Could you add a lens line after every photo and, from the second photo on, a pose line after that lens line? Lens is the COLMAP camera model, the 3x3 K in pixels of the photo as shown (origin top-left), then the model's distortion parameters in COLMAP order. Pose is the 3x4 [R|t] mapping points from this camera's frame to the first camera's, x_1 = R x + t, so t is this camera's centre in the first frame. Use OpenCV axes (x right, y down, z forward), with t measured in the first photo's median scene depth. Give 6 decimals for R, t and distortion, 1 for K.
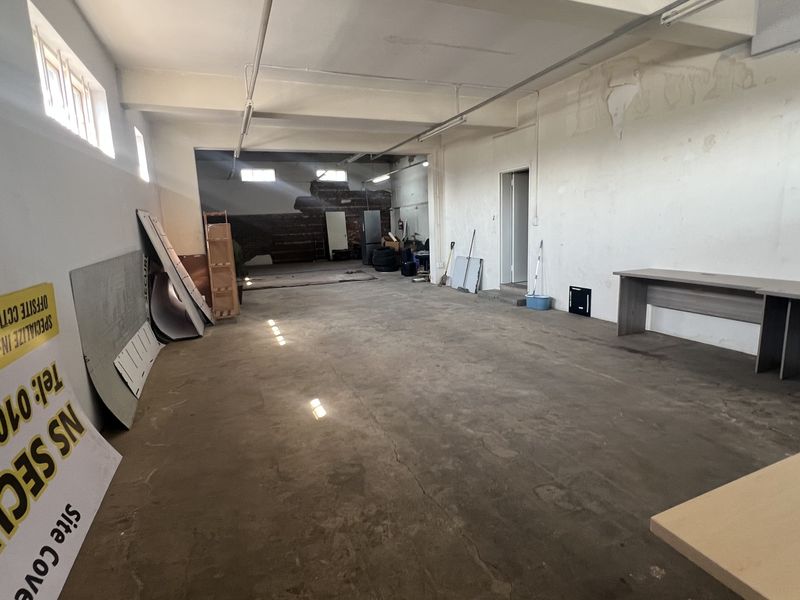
lens RADIAL K [[427.9, 0, 400.0], [0, 427.9, 300.0], [0, 0, 1]] dist [-0.010084, 0.002609]
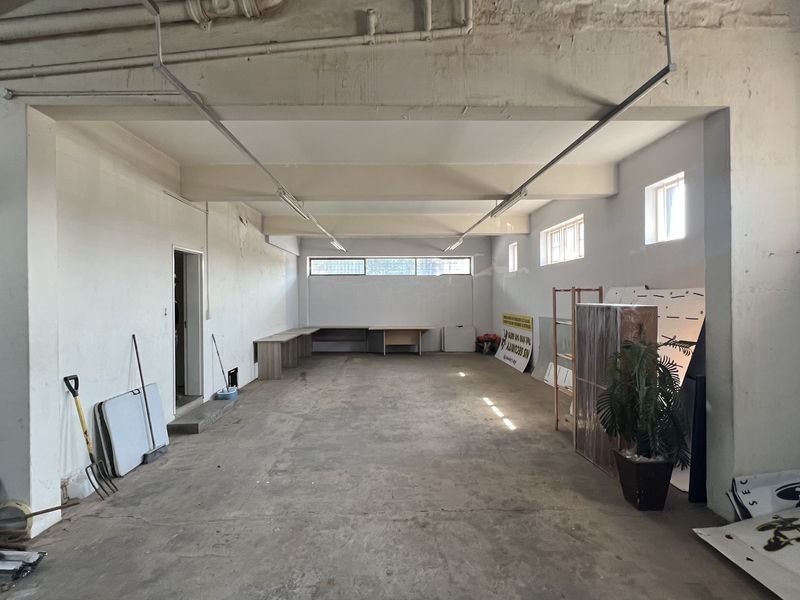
lens RADIAL K [[427.9, 0, 400.0], [0, 427.9, 300.0], [0, 0, 1]] dist [-0.010084, 0.002609]
pose [[-0.932423, 0.045861, 0.358448, -0.458482], [0.108132, 0.981875, 0.155658, -0.368979], [-0.344812, 0.183899, -0.920481, 1.993129]]
